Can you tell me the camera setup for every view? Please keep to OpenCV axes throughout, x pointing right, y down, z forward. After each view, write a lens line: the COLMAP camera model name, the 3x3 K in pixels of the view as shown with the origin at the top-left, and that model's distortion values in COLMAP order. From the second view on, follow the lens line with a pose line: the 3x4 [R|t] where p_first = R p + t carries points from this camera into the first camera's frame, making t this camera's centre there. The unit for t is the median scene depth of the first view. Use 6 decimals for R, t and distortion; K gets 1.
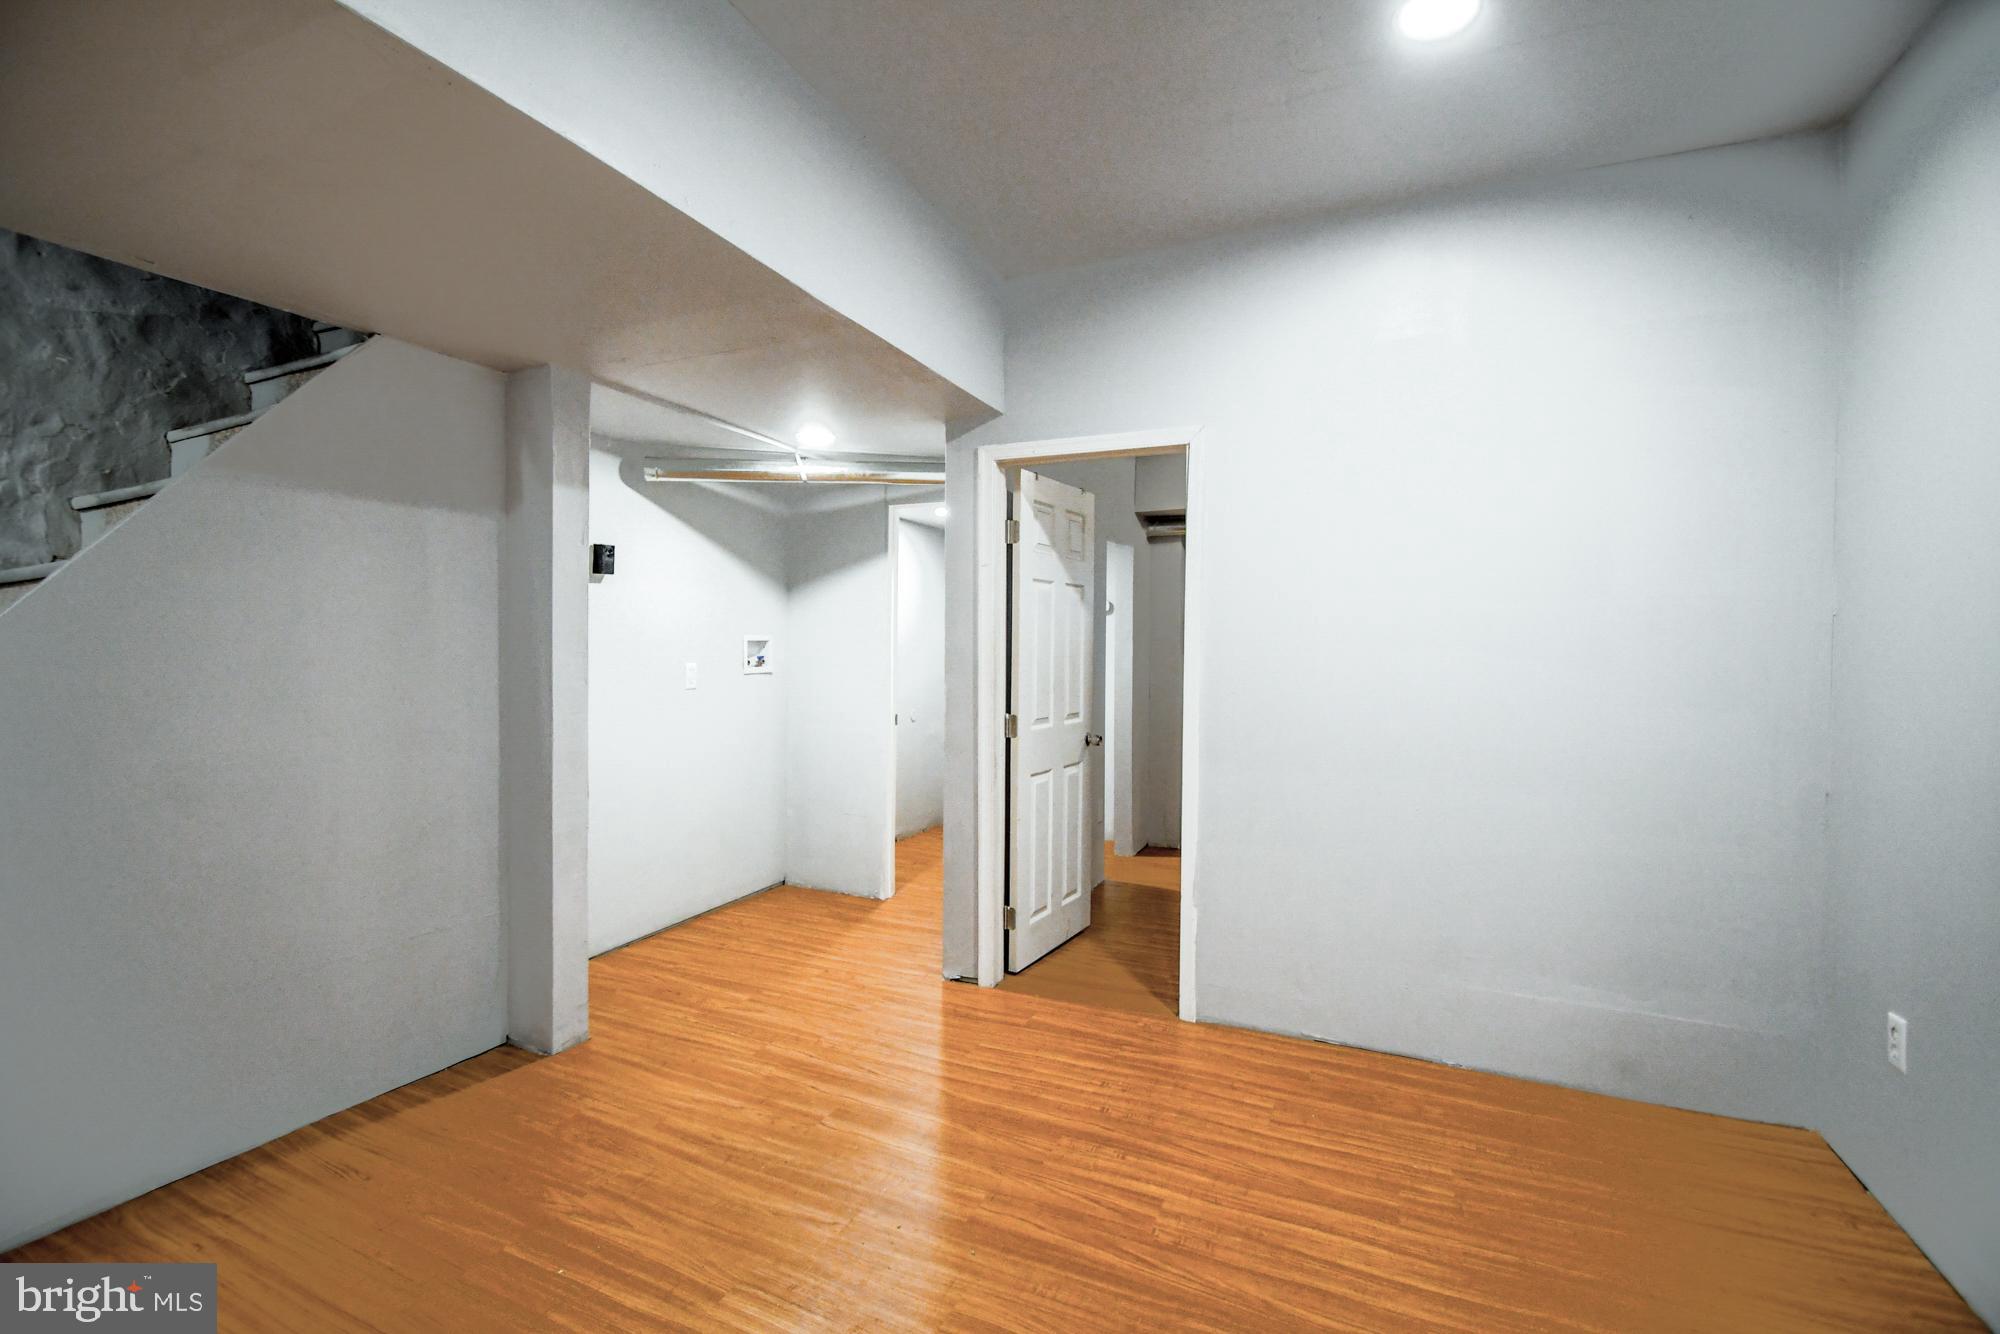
lens RADIAL K [[875.8, 0, 981.4], [0, 875.8, 656.3], [0, 0, 1]] dist [0.009924, -0.014711]
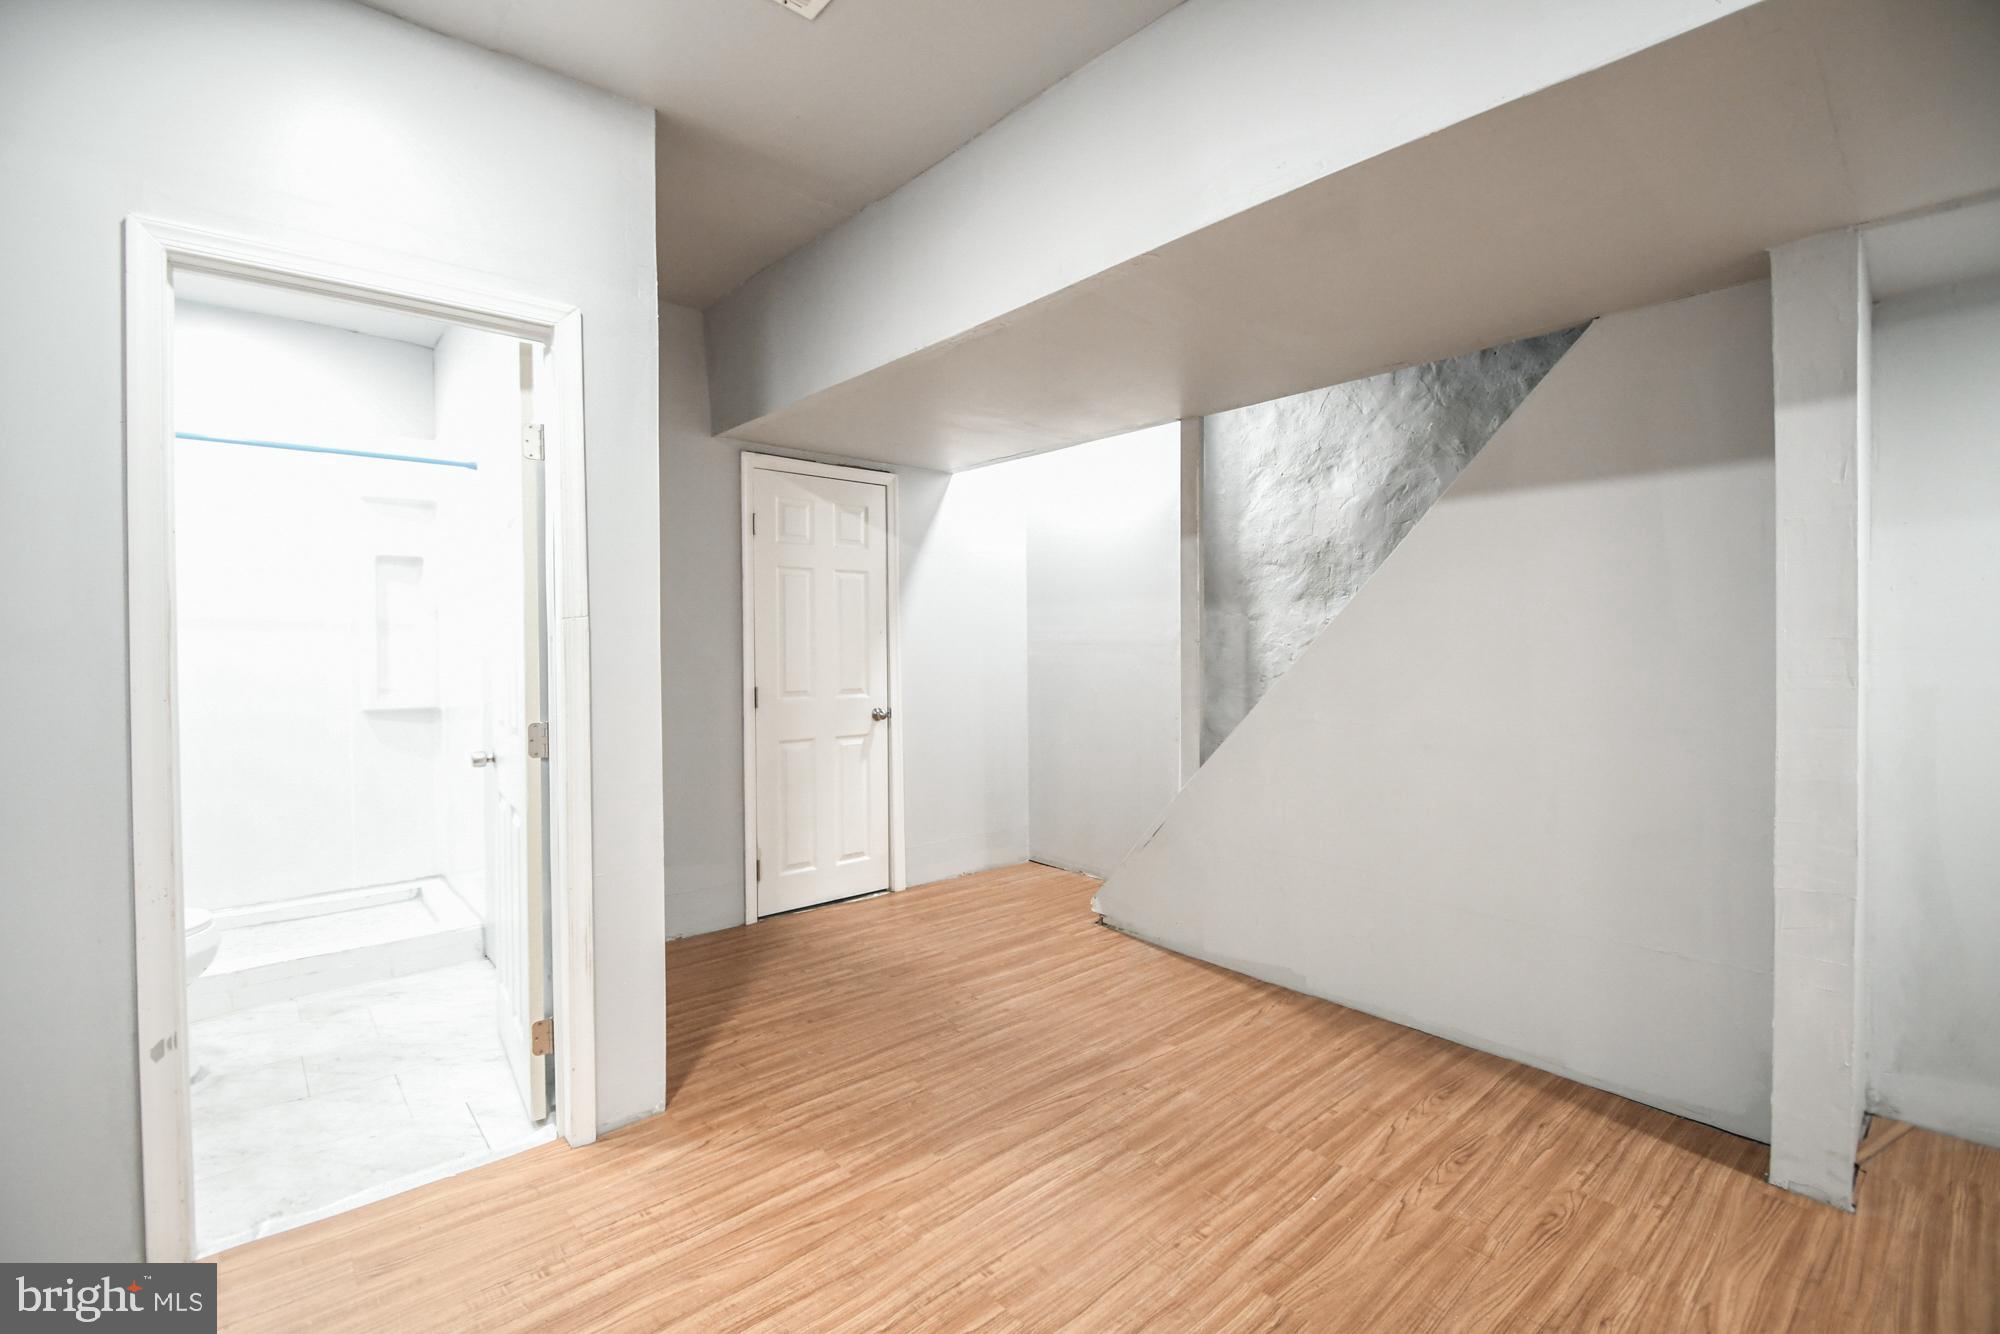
lens RADIAL K [[875.8, 0, 981.4], [0, 875.8, 656.3], [0, 0, 1]] dist [0.009924, -0.014711]
pose [[-0.392885, 0.008552, -0.919548, 0.521784], [-0.006980, 0.999900, 0.012282, 0.007034], [0.919561, 0.011244, -0.392786, 0.791768]]
